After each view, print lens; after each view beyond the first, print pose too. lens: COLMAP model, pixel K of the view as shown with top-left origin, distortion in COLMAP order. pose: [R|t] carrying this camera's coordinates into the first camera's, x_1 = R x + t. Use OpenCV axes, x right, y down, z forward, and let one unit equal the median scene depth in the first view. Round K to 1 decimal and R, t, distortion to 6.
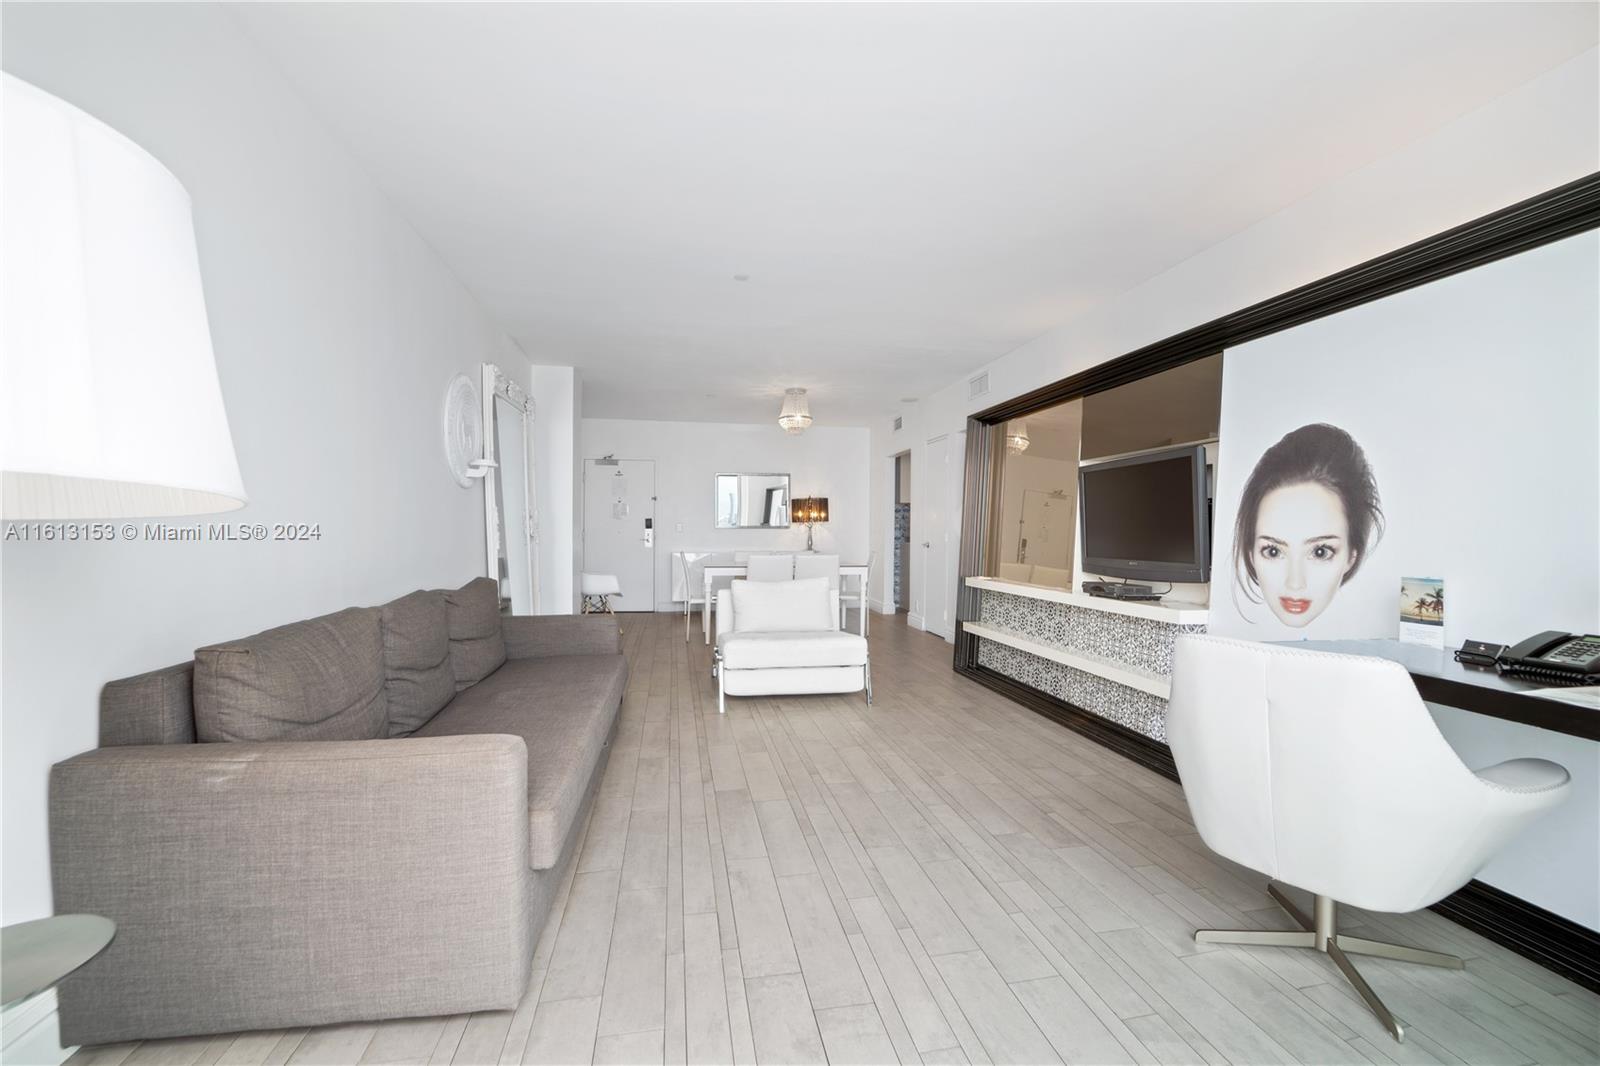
lens RADIAL K [[663.2, 0, 794.6], [0, 663.2, 539.8], [0, 0, 1]] dist [-0.020708, -0.000068]
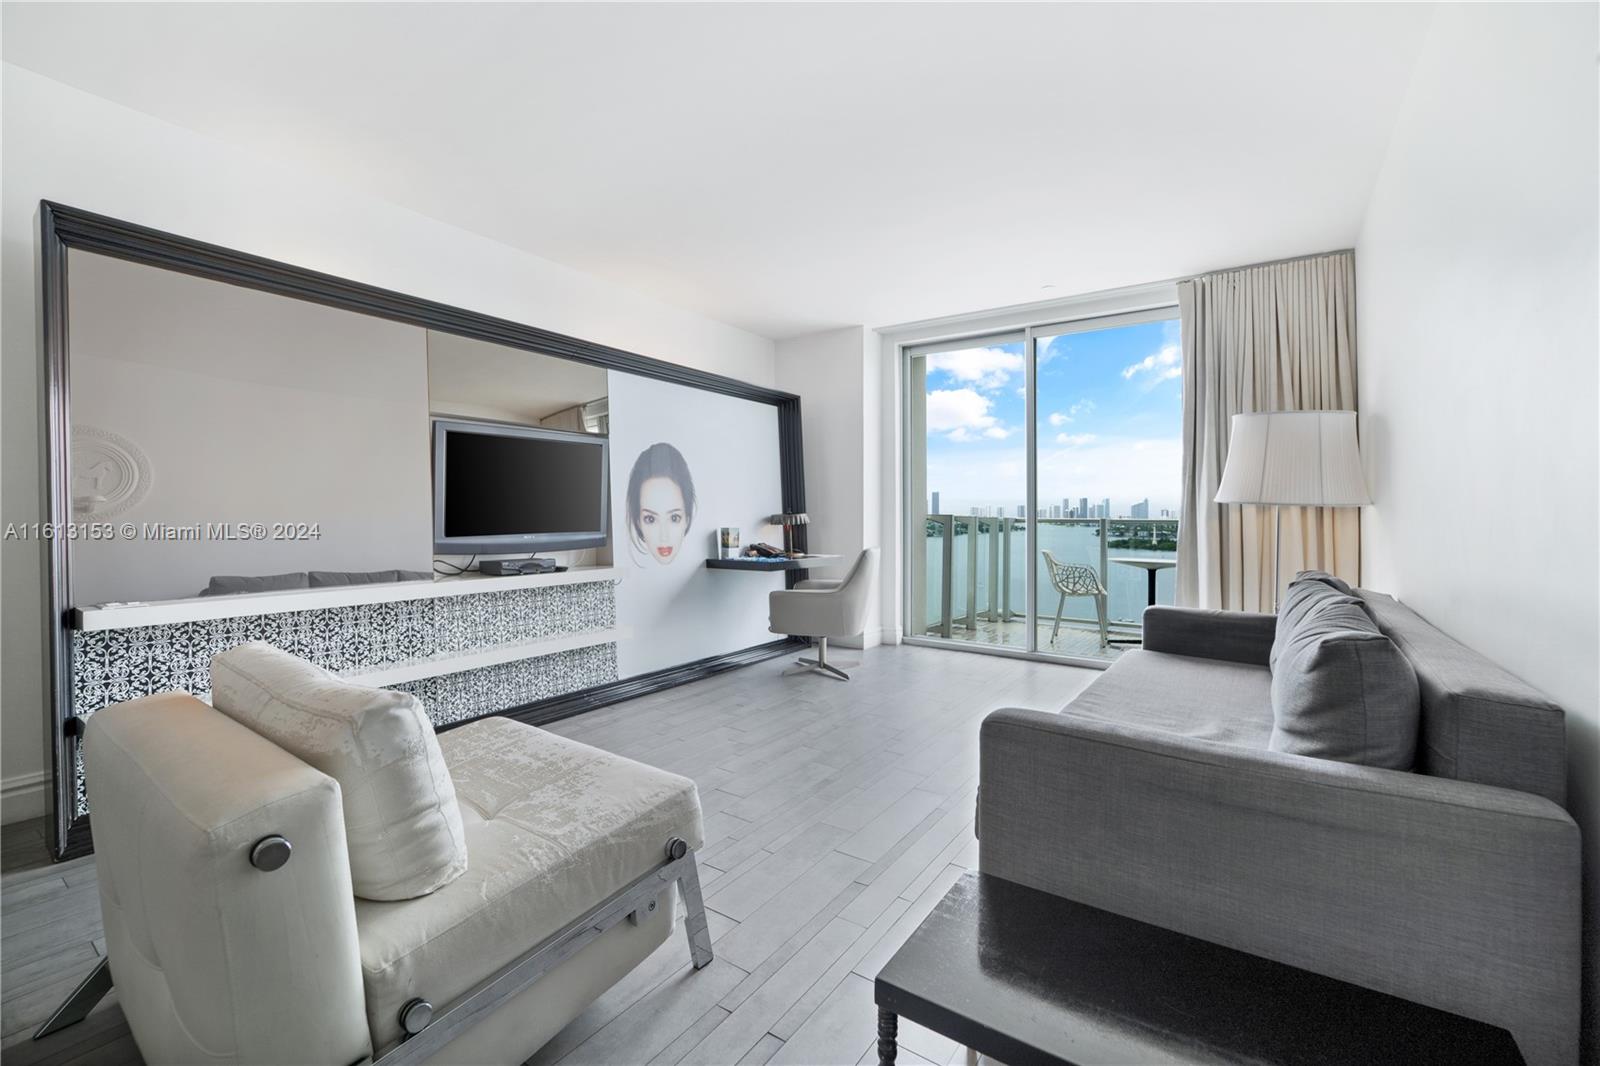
lens RADIAL K [[675.7, 0, 799.6], [0, 675.7, 512.3], [0, 0, 1]] dist [-0.021231, -0.000048]
pose [[-0.709301, -0.006800, 0.704873, -0.660384], [0.001842, 0.999932, 0.011500, -0.017040], [-0.704903, 0.009455, -0.709240, 1.914911]]
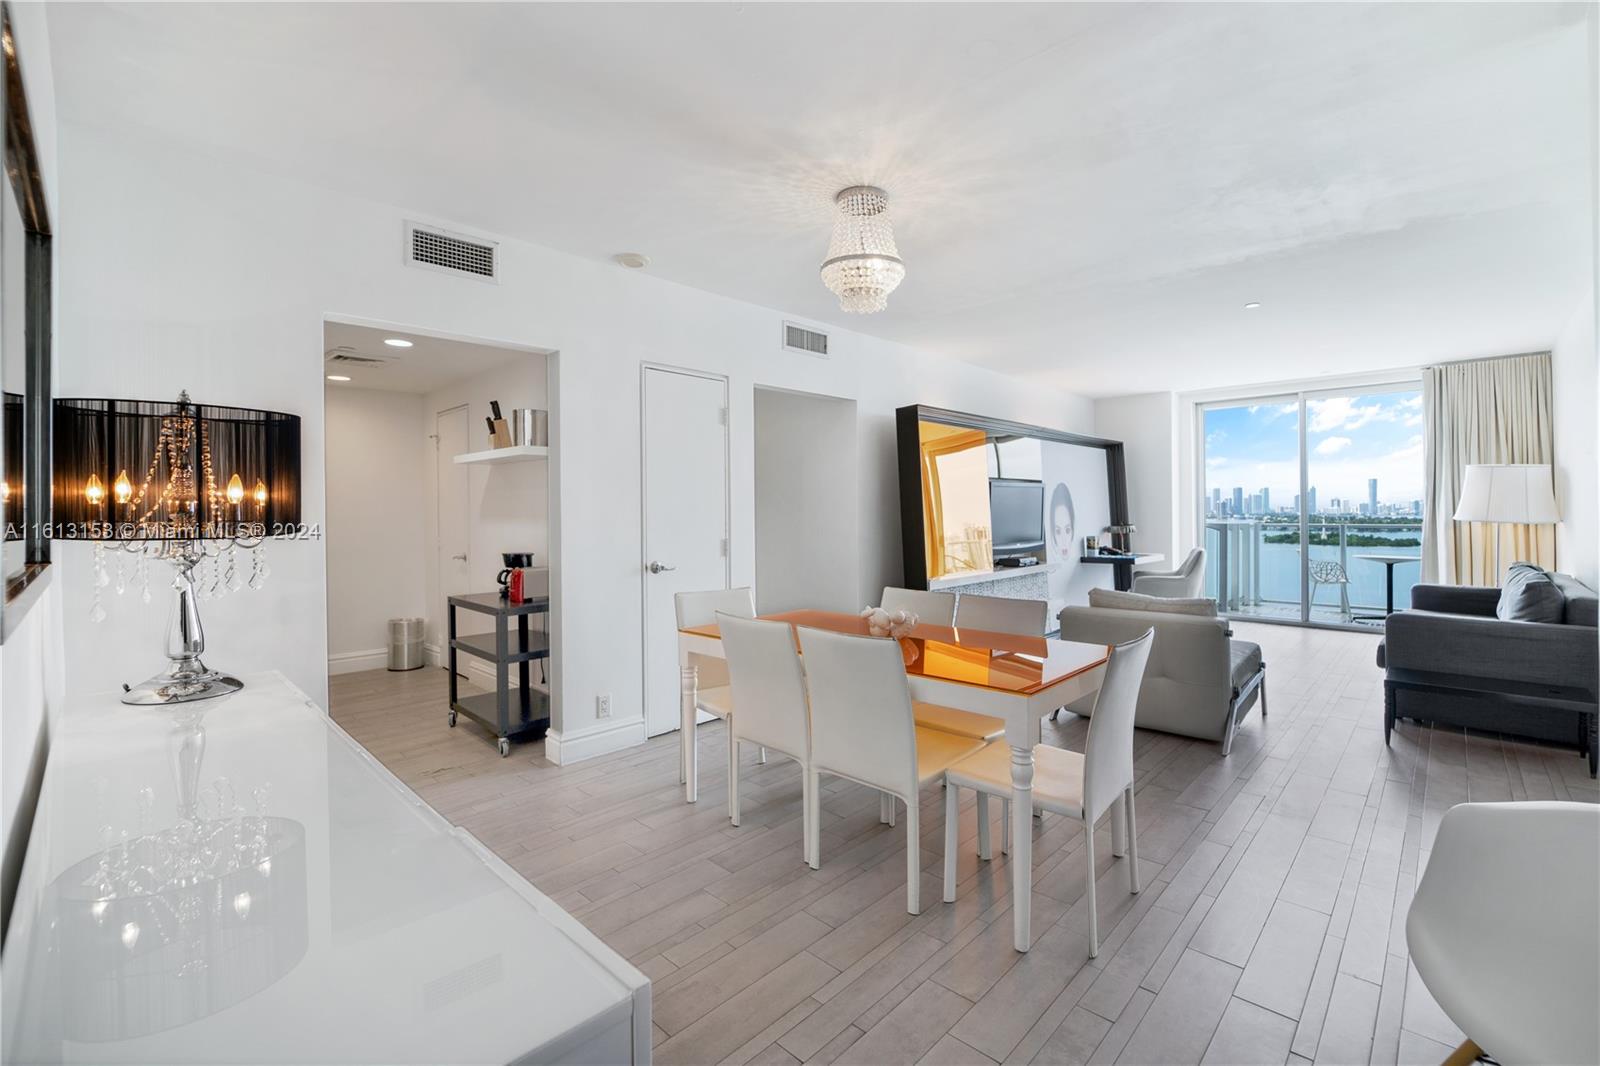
lens RADIAL K [[706.3, 0, 819.9], [0, 706.3, 510.8], [0, 0, 1]] dist [-0.024584, -0.000024]
pose [[-0.604513, -0.001769, 0.796593, -0.841010], [0.015538, 0.999781, 0.014011, -0.113854], [-0.796443, 0.020847, -0.604353, 3.347148]]
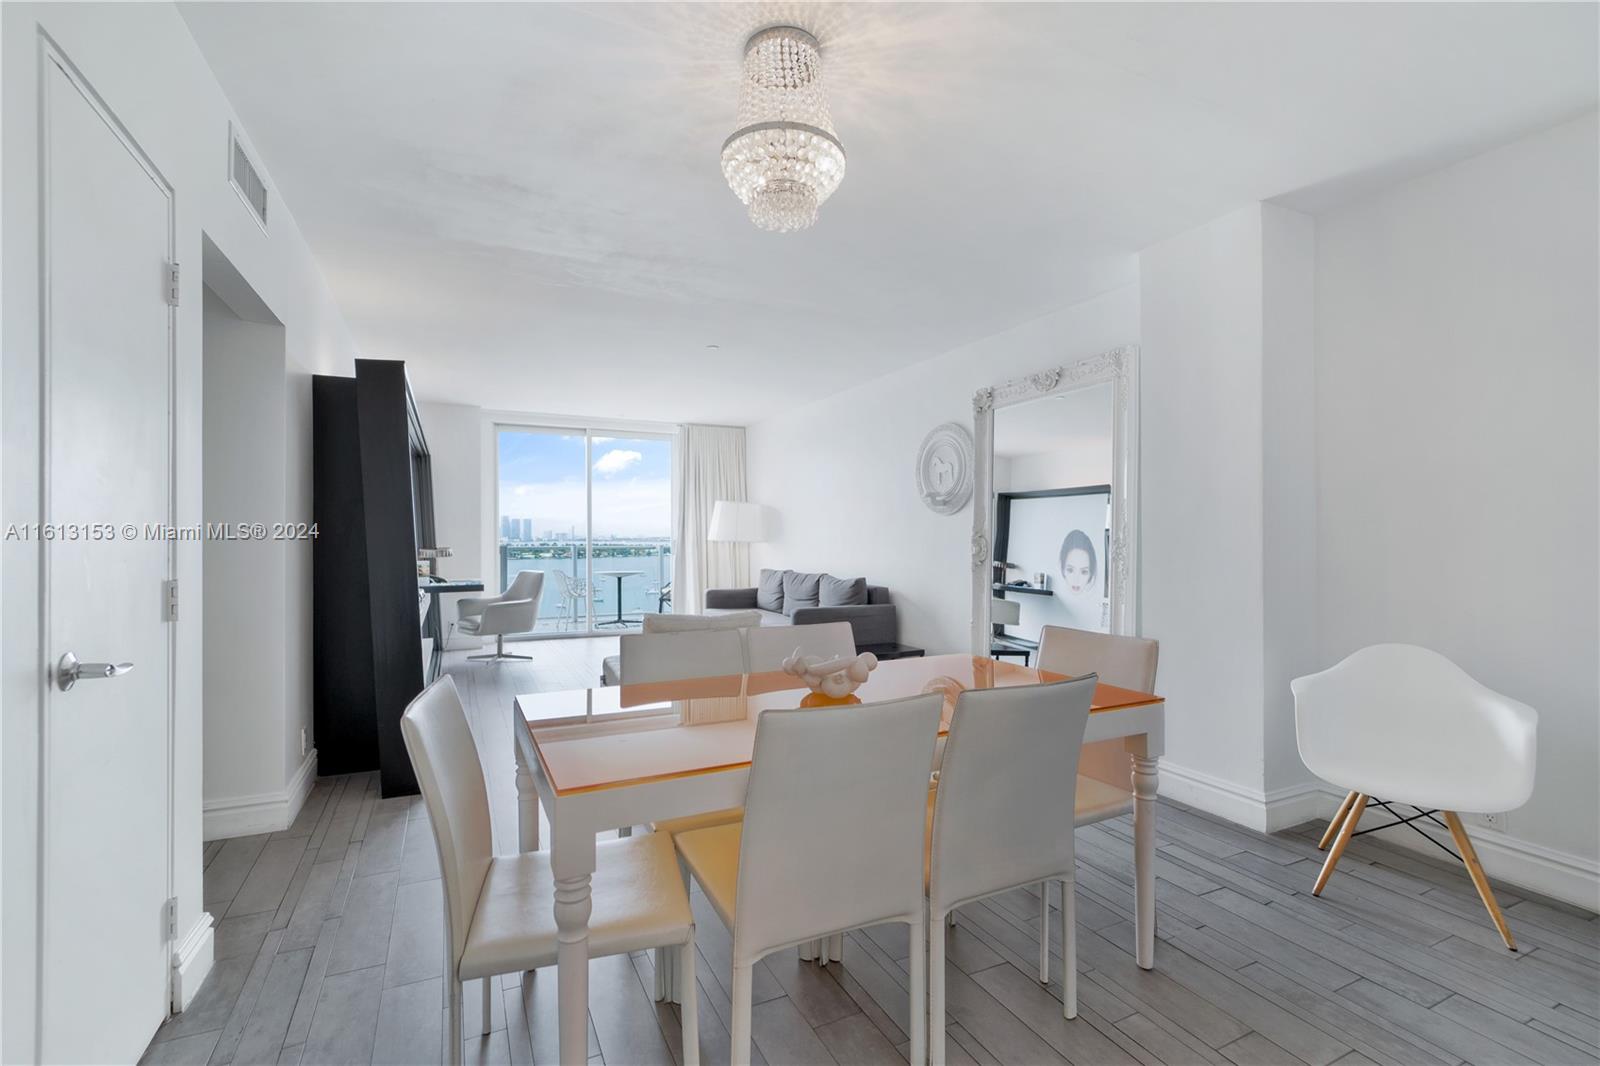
lens RADIAL K [[689.6, 0, 786.9], [0, 689.6, 571.0], [0, 0, 1]] dist [-0.001188, -0.000144]
pose [[-0.963576, 0.009131, -0.267277, 0.186592], [-0.008840, 0.997783, 0.065957, -0.087706], [0.267287, 0.065917, -0.961360, 3.331273]]
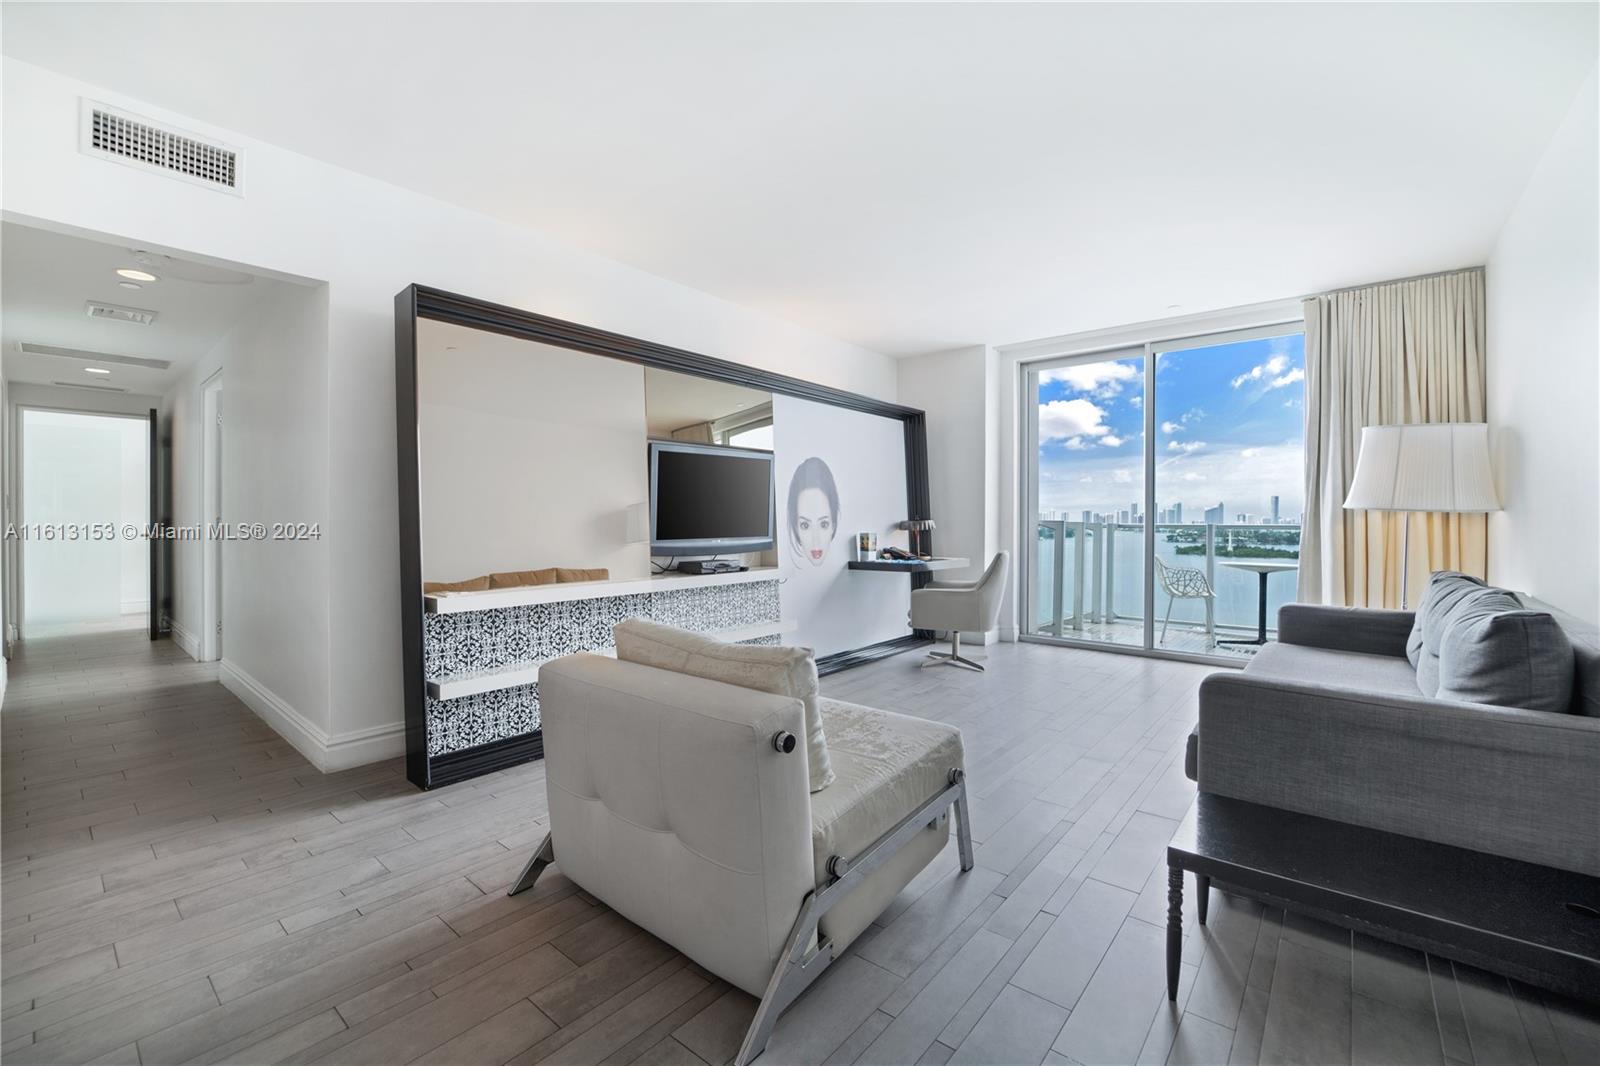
lens RADIAL K [[671.3, 0, 796.5], [0, 671.3, 531.3], [0, 0, 1]] dist [-0.025290, 0.000456]
pose [[-0.641311, -0.018858, 0.767049, -0.638131], [0.006619, 0.999525, 0.030107, -0.021639], [-0.767252, 0.024385, -0.640882, 2.198279]]
